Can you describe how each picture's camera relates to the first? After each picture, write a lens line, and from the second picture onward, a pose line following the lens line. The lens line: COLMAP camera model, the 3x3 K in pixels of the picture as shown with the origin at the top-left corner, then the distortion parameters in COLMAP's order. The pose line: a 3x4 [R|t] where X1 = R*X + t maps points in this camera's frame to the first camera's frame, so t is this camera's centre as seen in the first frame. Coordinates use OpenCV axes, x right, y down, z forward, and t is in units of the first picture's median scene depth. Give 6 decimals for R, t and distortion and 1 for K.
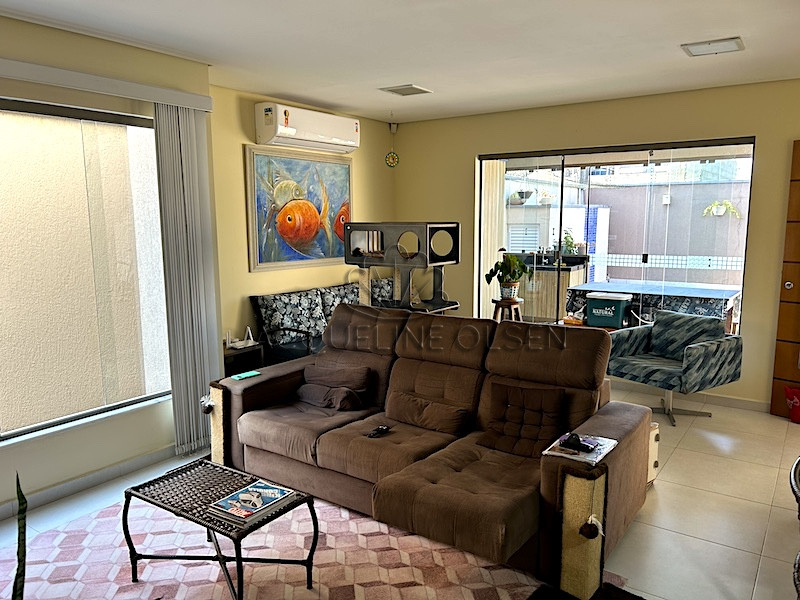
lens RADIAL K [[599.9, 0, 399.0], [0, 599.9, 306.7], [0, 0, 1]] dist [0.059759, -0.072754]
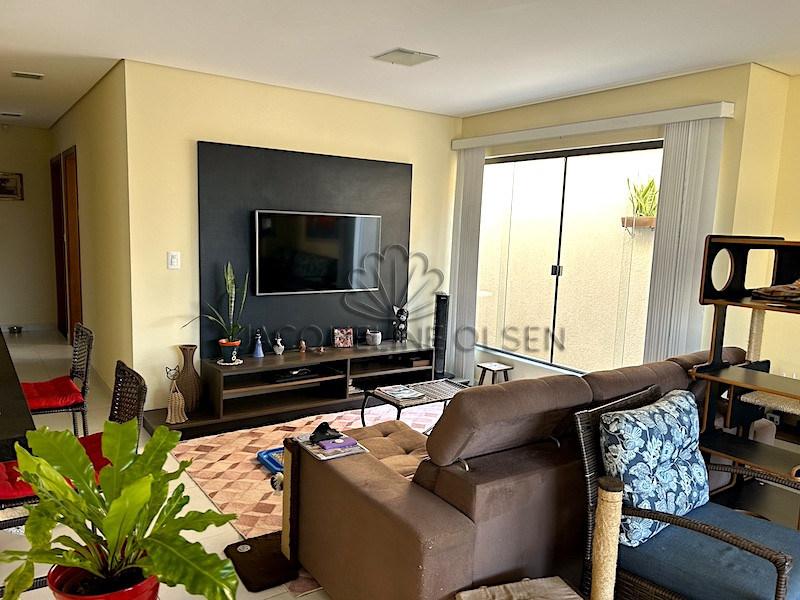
lens RADIAL K [[599.9, 0, 396.6], [0, 599.9, 307.5], [0, 0, 1]] dist [0.059759, -0.072754]
pose [[-0.341051, 0.122940, -0.931971, 0.563041], [-0.168572, 0.967342, 0.189294, -0.095333], [0.924807, 0.221663, -0.309188, 0.641020]]
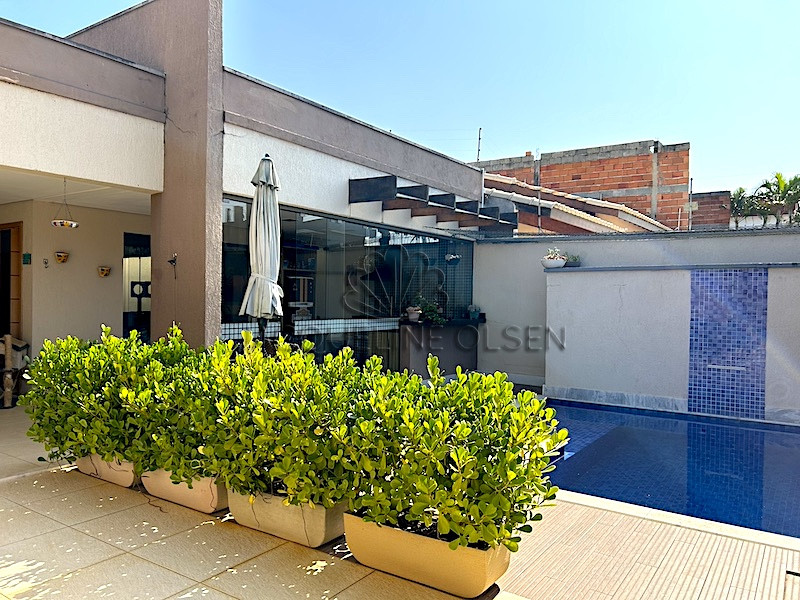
lens RADIAL K [[599.9, 0, 397.3], [0, 599.9, 306.3], [0, 0, 1]] dist [0.059759, -0.072754]
pose [[0.001651, 0.019138, -0.999815, 2.077424], [-0.156922, 0.987435, 0.018642, -0.195384], [0.987610, 0.156863, 0.004633, 1.579913]]
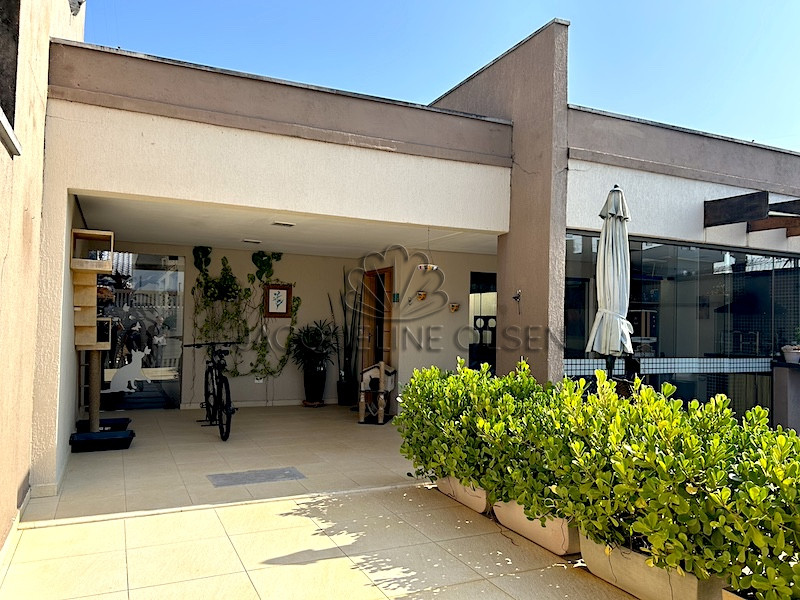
lens RADIAL K [[599.9, 0, 396.3], [0, 599.9, 303.6], [0, 0, 1]] dist [0.059759, -0.072754]
pose [[-0.505227, -0.034353, -0.862302, 2.075532], [-0.140979, 0.989070, 0.043197, -0.196723], [0.851393, 0.143391, -0.504548, 1.551712]]
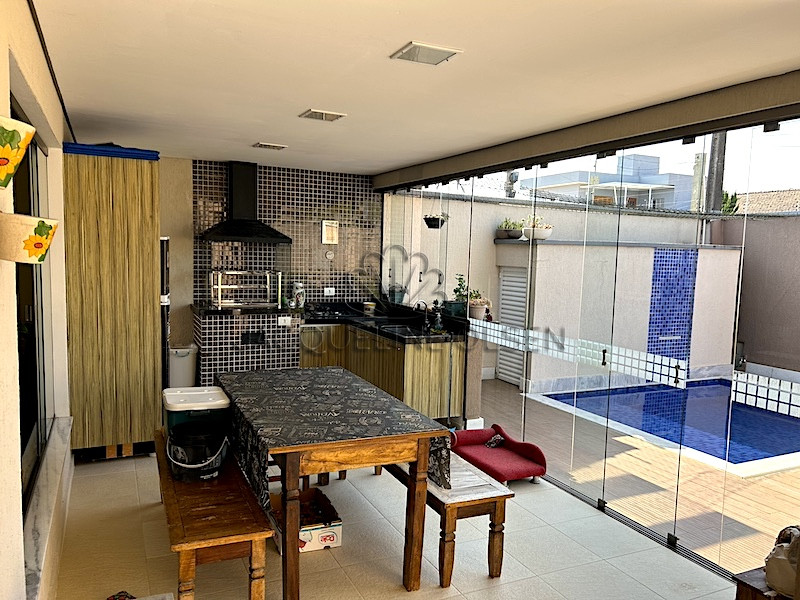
lens RADIAL K [[599.9, 0, 395.5], [0, 599.9, 302.8], [0, 0, 1]] dist [0.059759, -0.072754]
pose [[0.861479, 0.073989, -0.502375, 0.908842], [-0.102602, 0.994285, -0.029505, -0.124544], [0.497320, 0.076963, 0.864146, 0.722768]]
